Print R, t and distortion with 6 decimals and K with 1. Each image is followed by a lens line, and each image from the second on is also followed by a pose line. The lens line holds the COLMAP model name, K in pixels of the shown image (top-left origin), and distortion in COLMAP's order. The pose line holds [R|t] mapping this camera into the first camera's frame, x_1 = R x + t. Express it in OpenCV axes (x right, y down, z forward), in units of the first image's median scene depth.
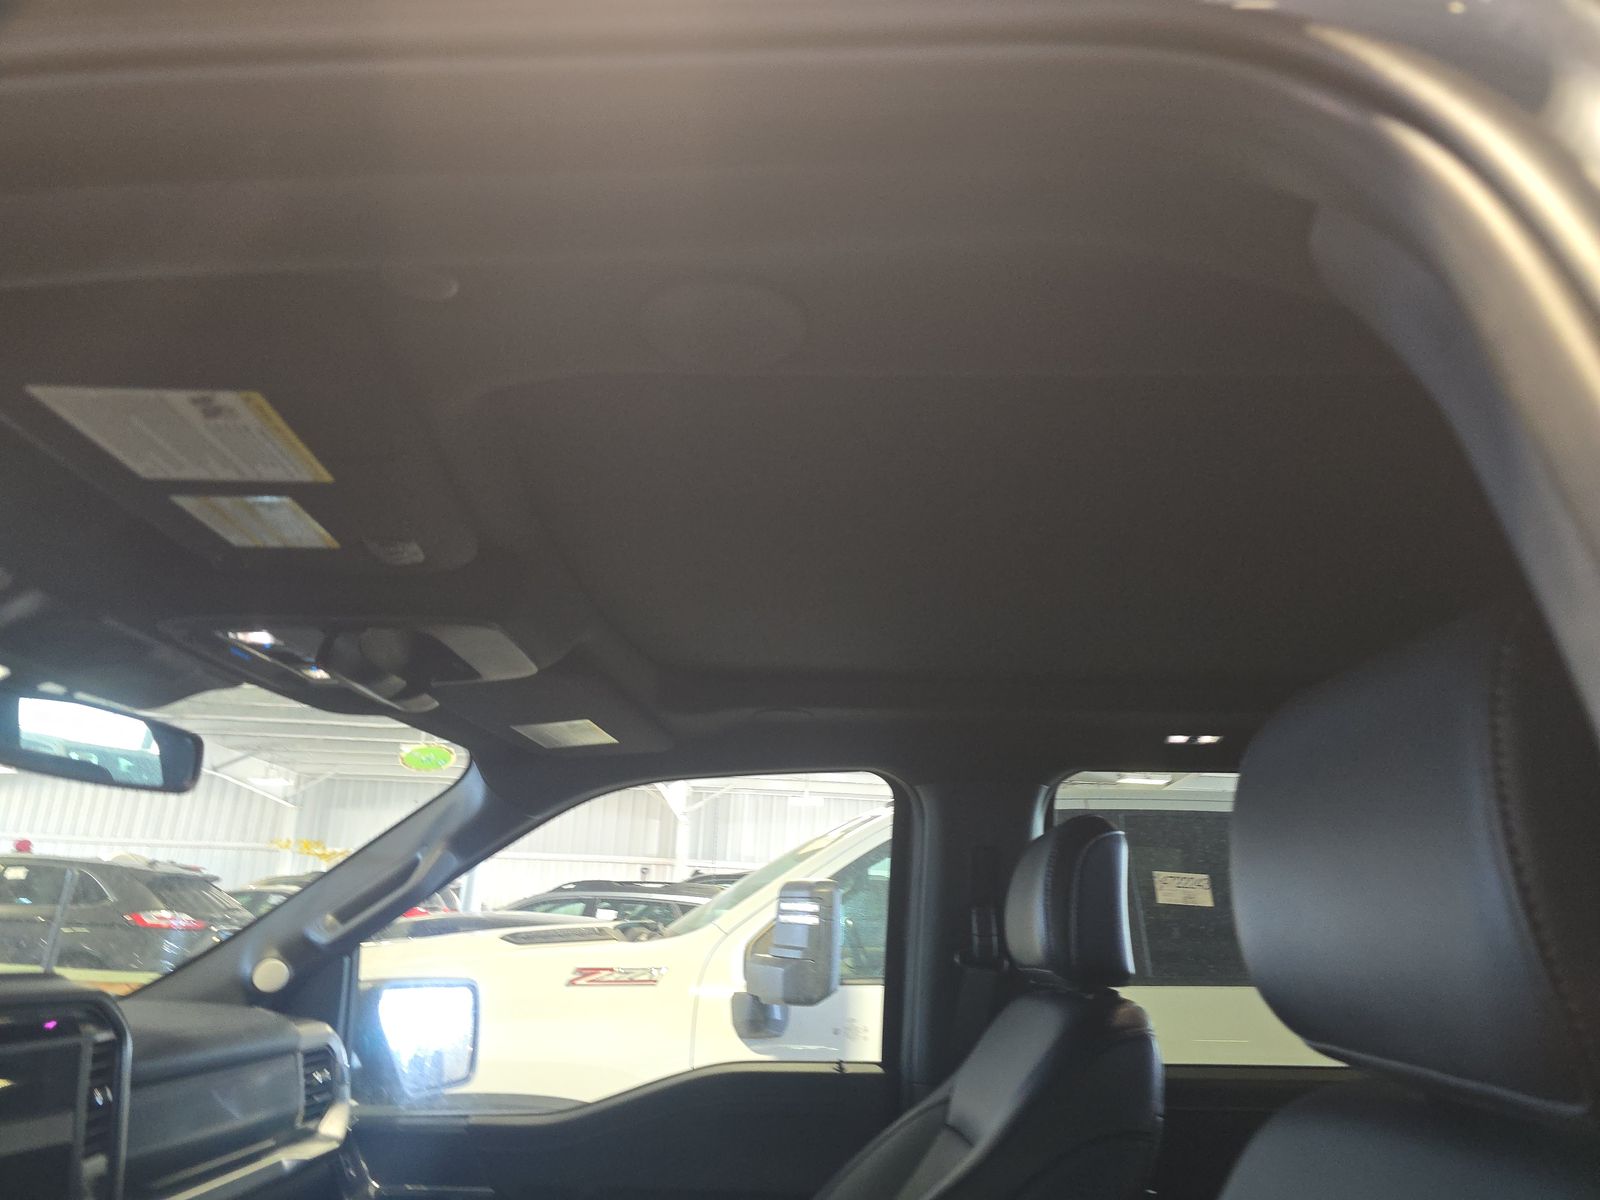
lens RADIAL K [[1059.6, 0, 802.7], [0, 1059.6, 613.5], [0, 0, 1]] dist [0.073053, -0.075508]
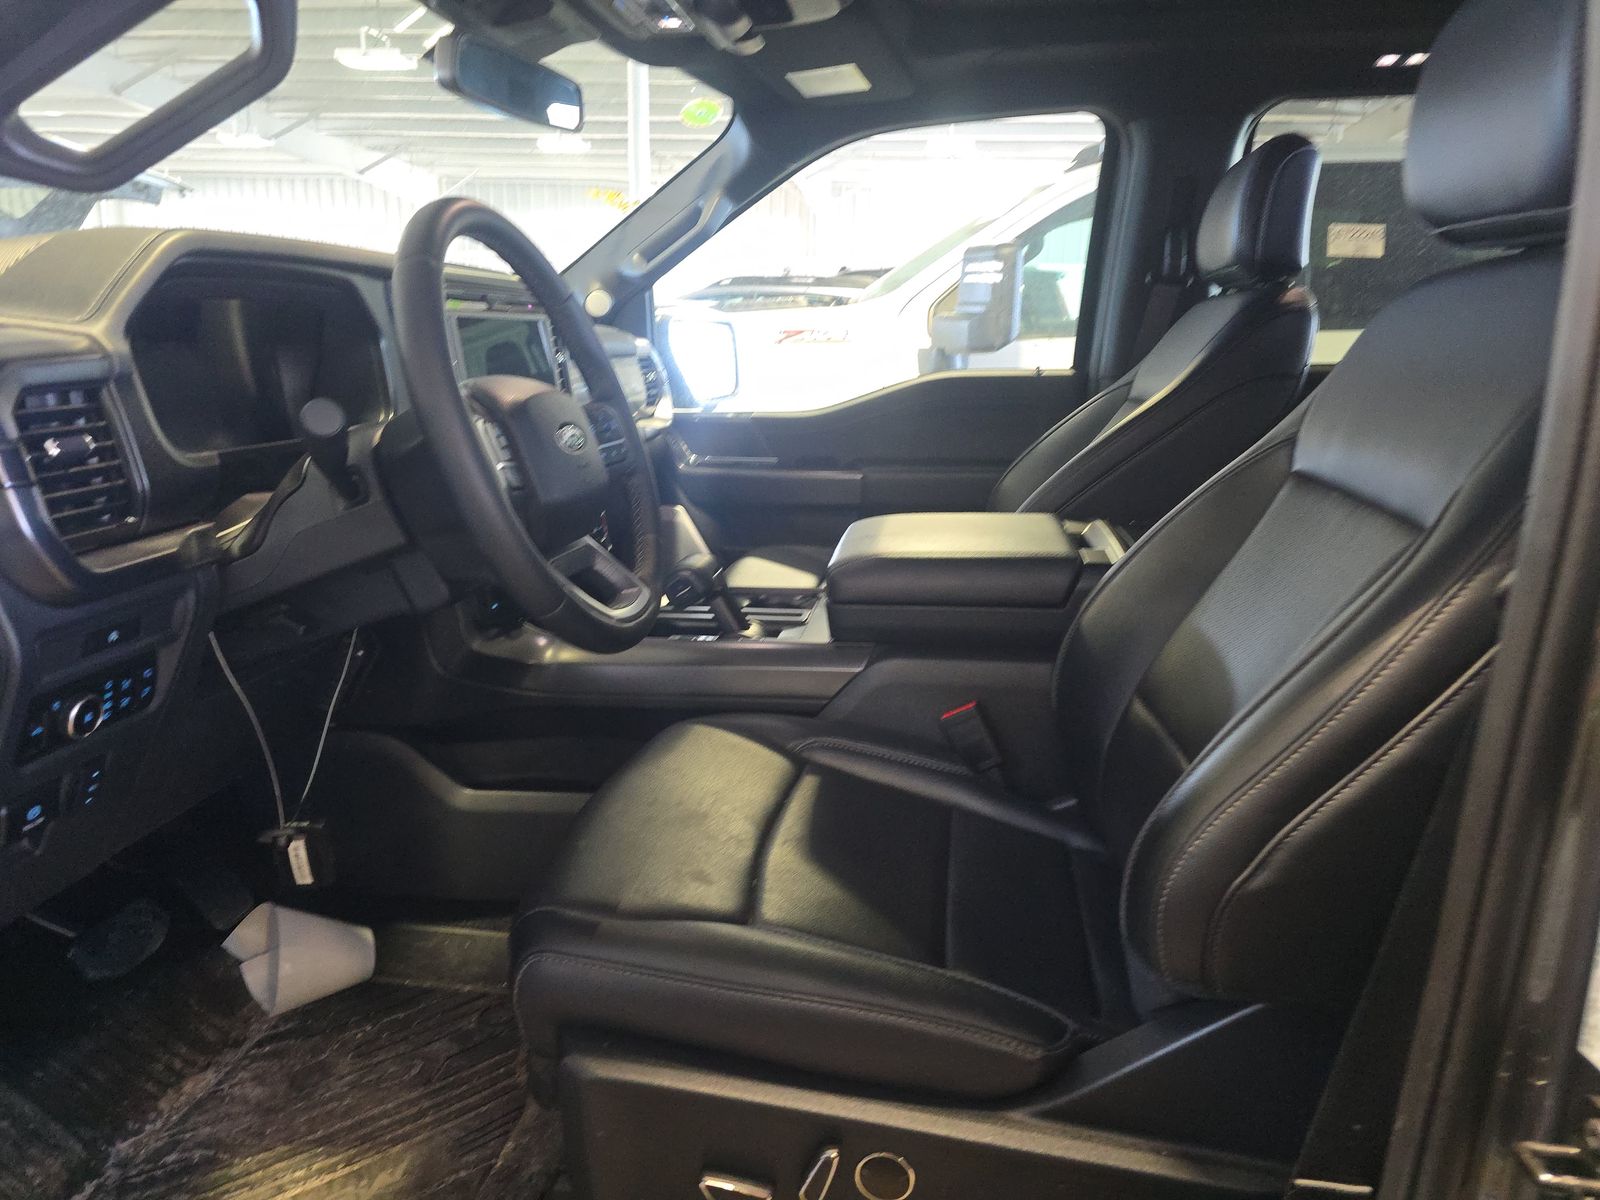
lens RADIAL K [[1059.6, 0, 802.7], [0, 1059.6, 613.5], [0, 0, 1]] dist [0.073053, -0.075508]
pose [[0.992570, 0.012809, -0.121001, -0.090127], [0.051699, 0.855821, 0.514681, 0.005883], [0.110147, -0.517113, 0.848800, -0.259079]]
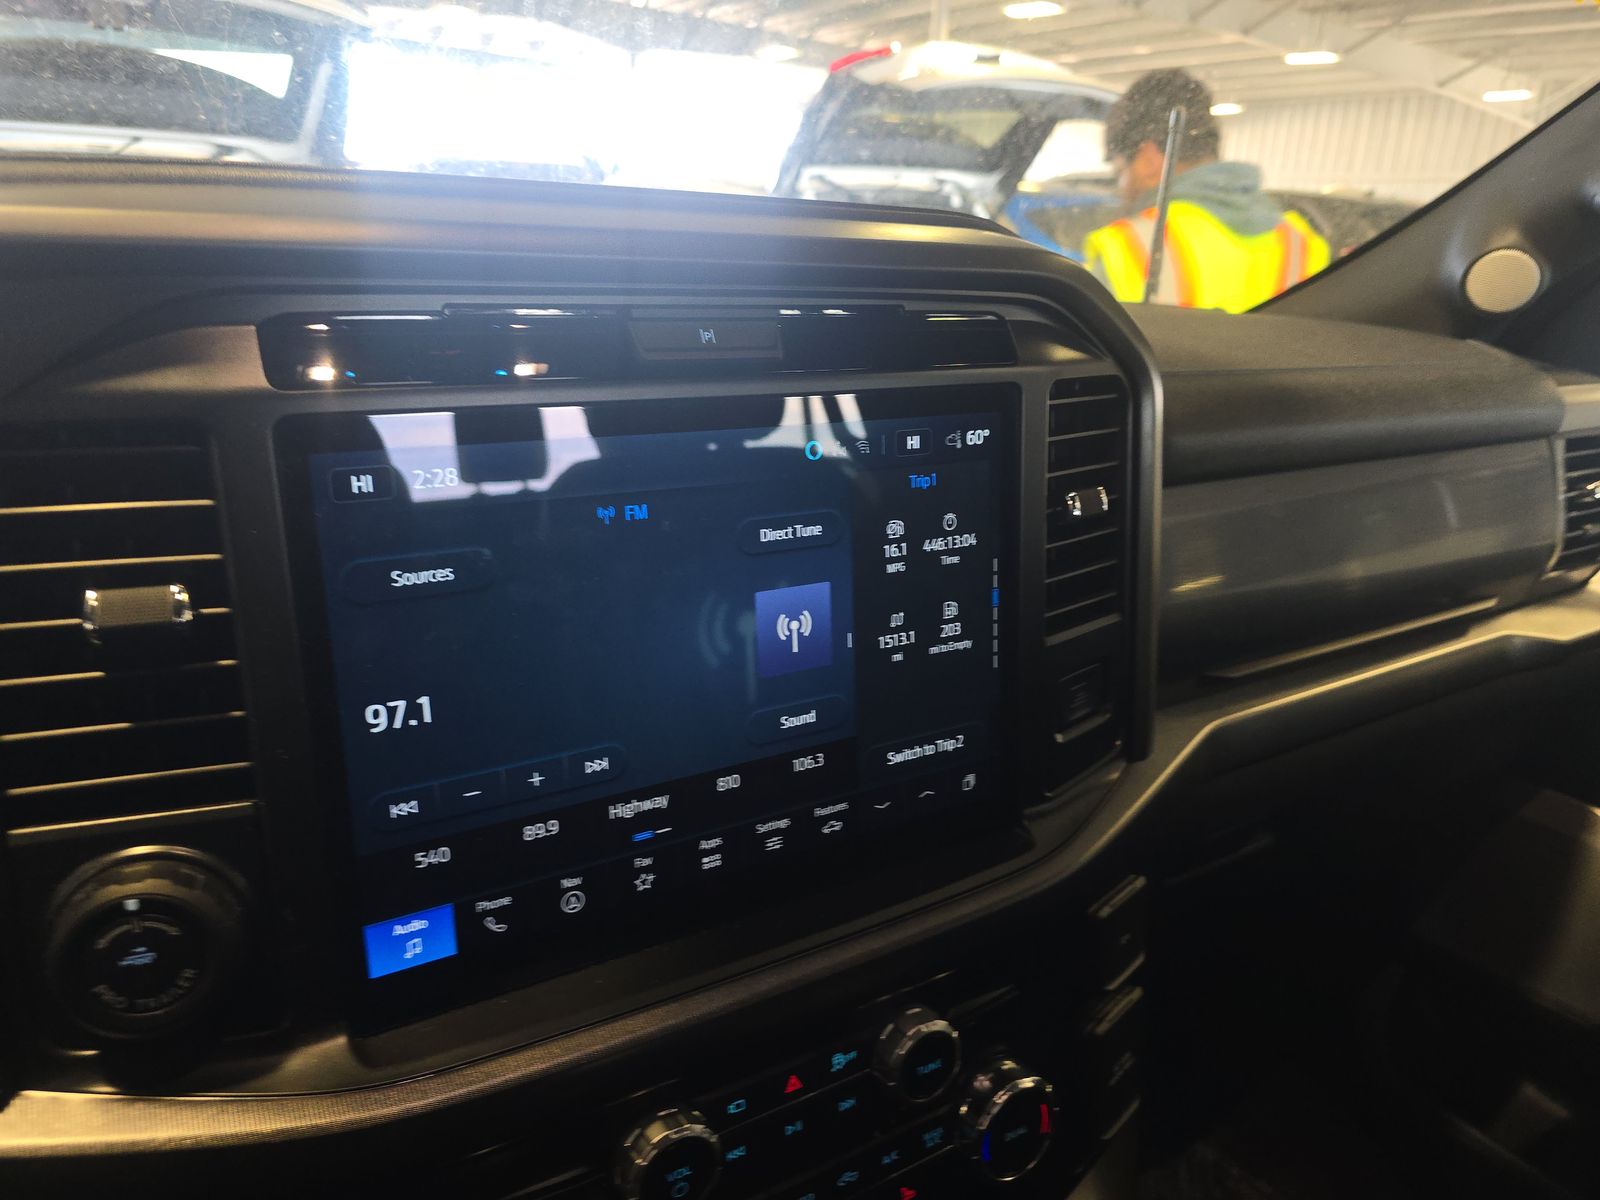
lens RADIAL K [[1113.1, 0, 801.7], [0, 1113.1, 606.2], [0, 0, 1]] dist [0.066925, -0.086127]
pose [[0.555815, 0.244922, -0.794408, -0.223292], [0.221674, 0.877345, 0.425589, 0.173776], [0.801206, -0.412648, 0.433348, 0.452779]]
